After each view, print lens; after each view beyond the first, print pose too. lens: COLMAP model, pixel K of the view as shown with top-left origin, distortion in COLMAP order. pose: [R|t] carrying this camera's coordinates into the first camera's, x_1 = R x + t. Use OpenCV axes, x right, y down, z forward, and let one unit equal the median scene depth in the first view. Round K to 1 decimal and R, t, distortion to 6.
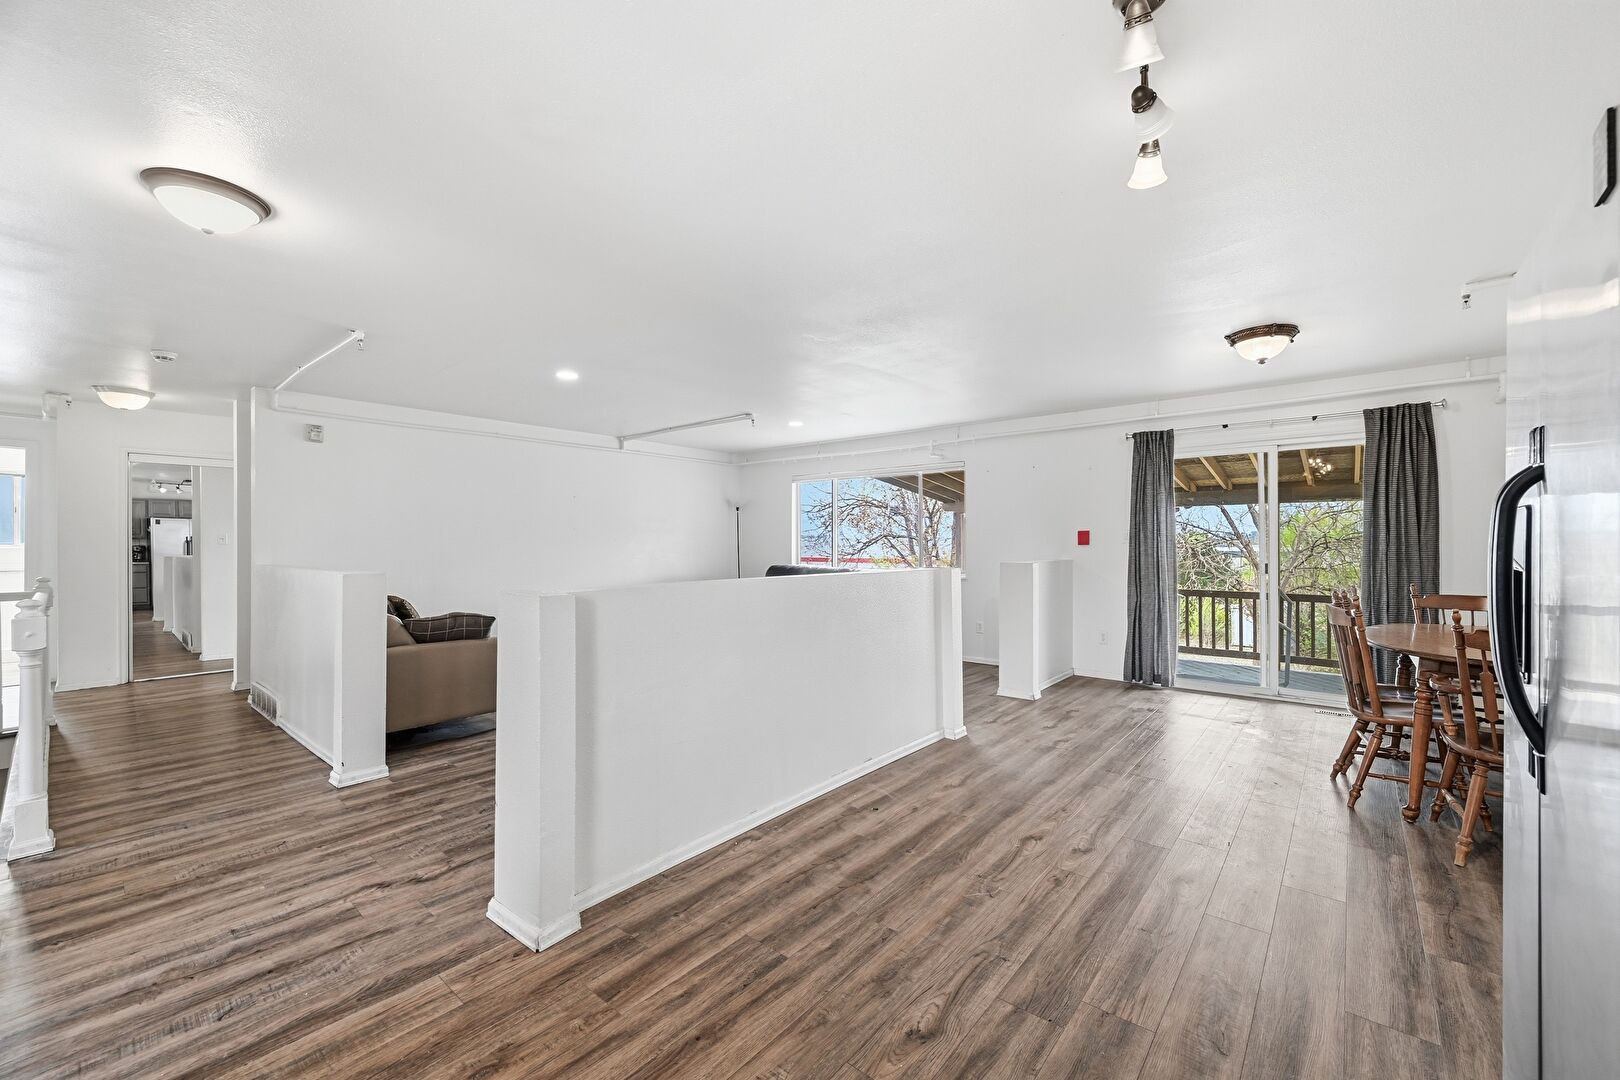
lens RADIAL K [[647.9, 0, 821.6], [0, 647.9, 542.0], [0, 0, 1]] dist [-0.002966, 0.000203]
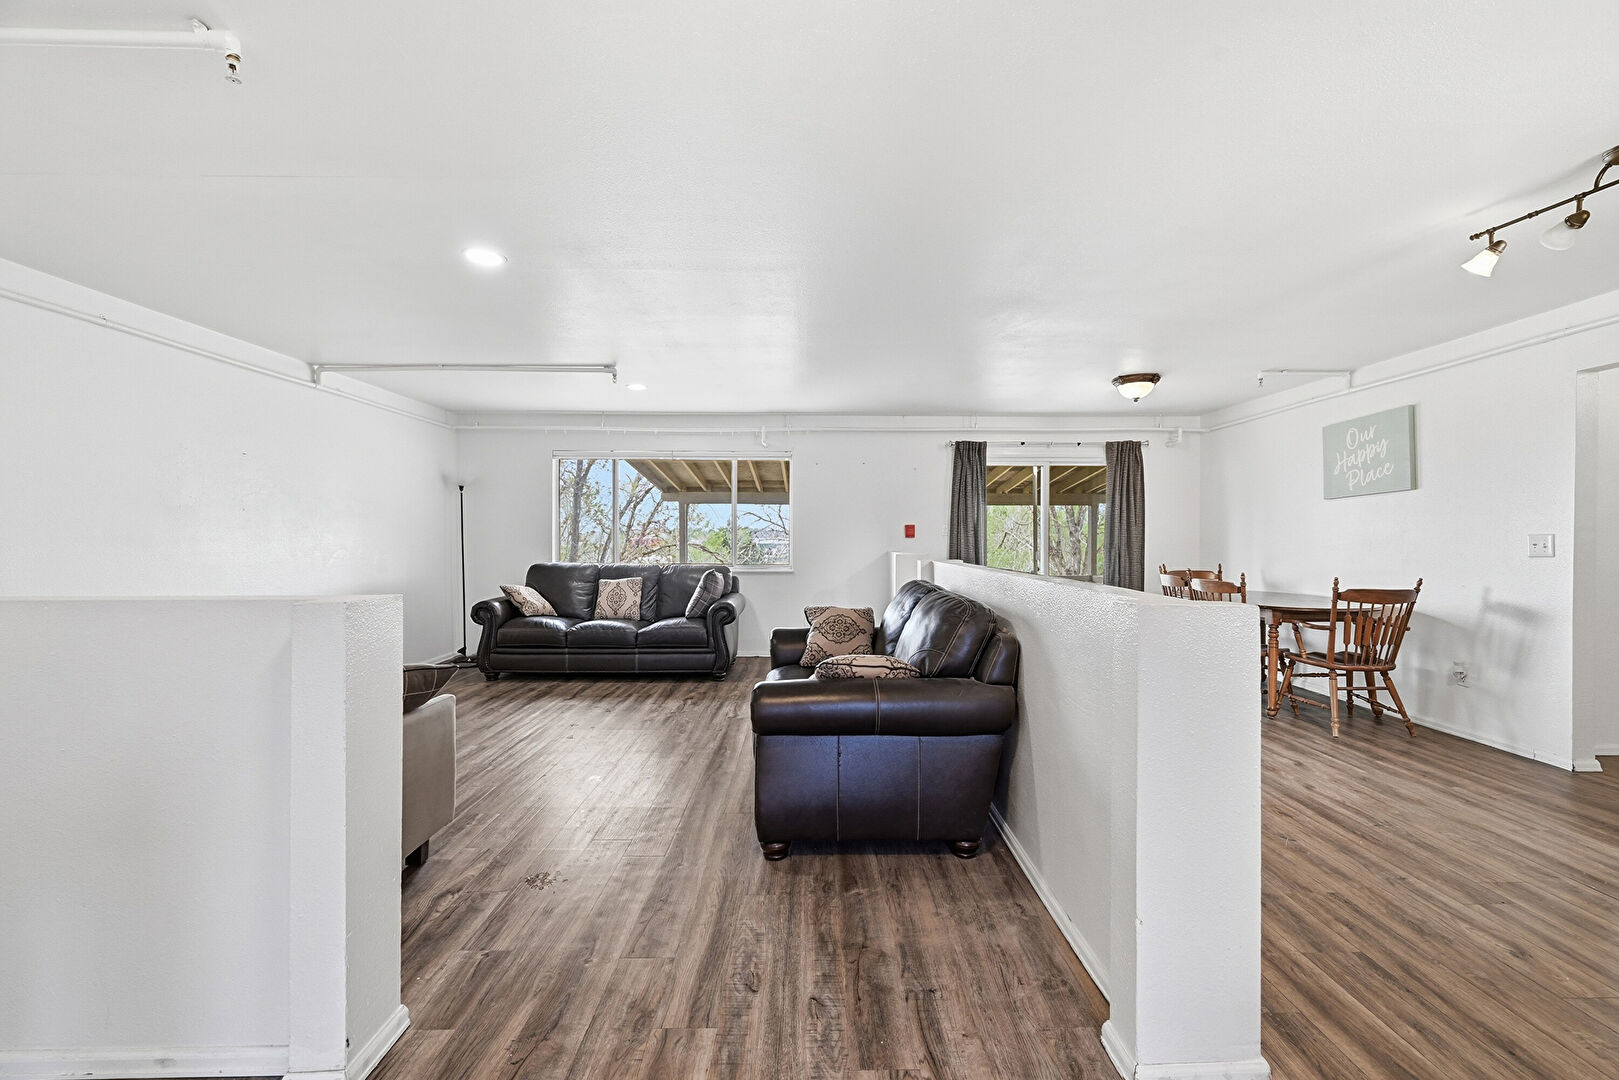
lens RADIAL K [[647.5, 0, 821.1], [0, 647.5, 542.0], [0, 0, 1]] dist [-0.002966, 0.000203]
pose [[0.758466, -0.002831, 0.651706, -0.567827], [-0.003429, 0.999959, 0.008334, 0.004353], [-0.651703, -0.008556, 0.758426, 0.342029]]
